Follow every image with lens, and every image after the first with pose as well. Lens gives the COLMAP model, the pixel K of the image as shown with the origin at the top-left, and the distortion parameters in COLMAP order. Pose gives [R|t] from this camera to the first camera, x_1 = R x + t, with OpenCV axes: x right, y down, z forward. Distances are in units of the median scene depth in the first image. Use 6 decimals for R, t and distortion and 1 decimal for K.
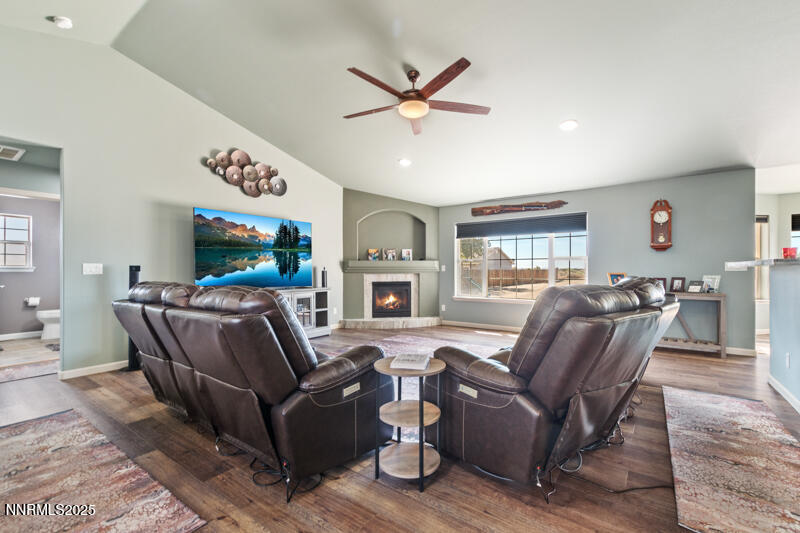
lens RADIAL K [[350.3, 0, 400.9], [0, 350.3, 270.7], [0, 0, 1]] dist [0.001441, -0.000095]
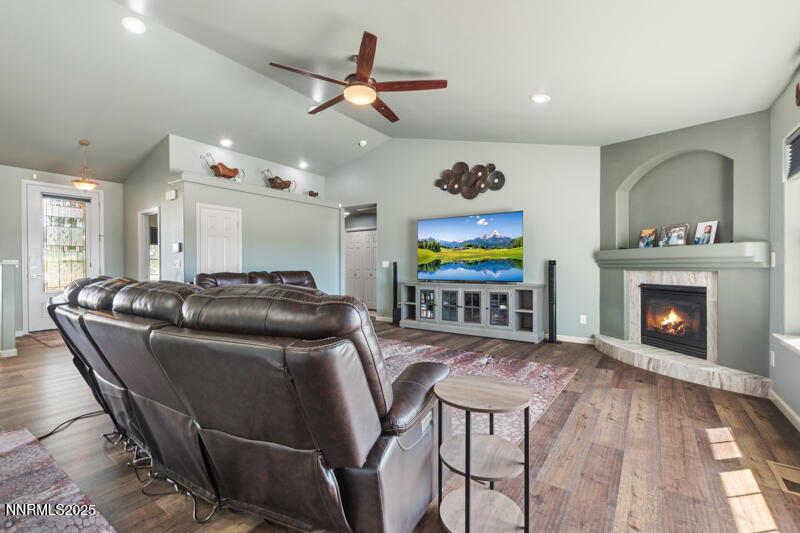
lens RADIAL K [[350.1, 0, 403.3], [0, 350.1, 267.0], [0, 0, 1]] dist [0.003079, -0.000101]
pose [[0.019151, 0.008016, -0.999784, 0.597251], [0.002325, 0.999965, 0.008062, -0.003533], [0.999814, -0.002479, 0.019132, 0.664351]]
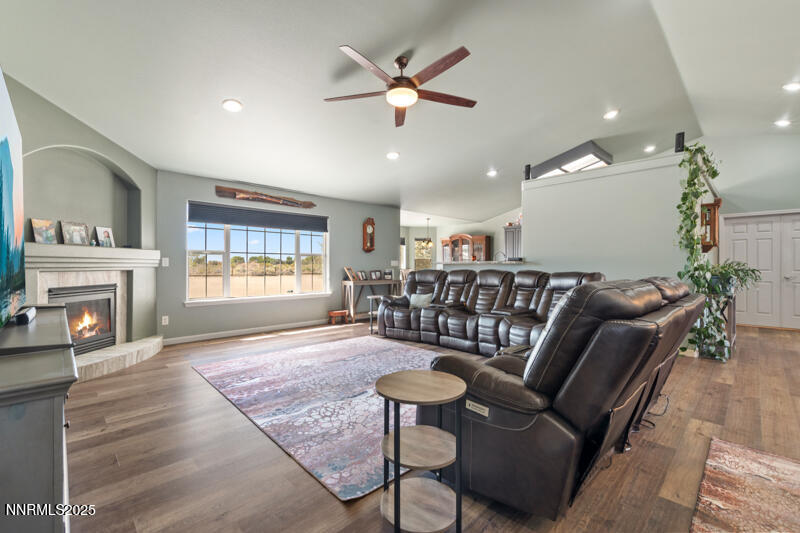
lens RADIAL K [[350.1, 0, 403.3], [0, 350.1, 267.0], [0, 0, 1]] dist [0.003079, -0.000101]
pose [[0.157874, -0.001378, 0.987458, -0.552192], [-0.000842, 0.999998, 0.001531, 0.001205], [-0.987459, -0.001074, 0.157873, 0.511269]]
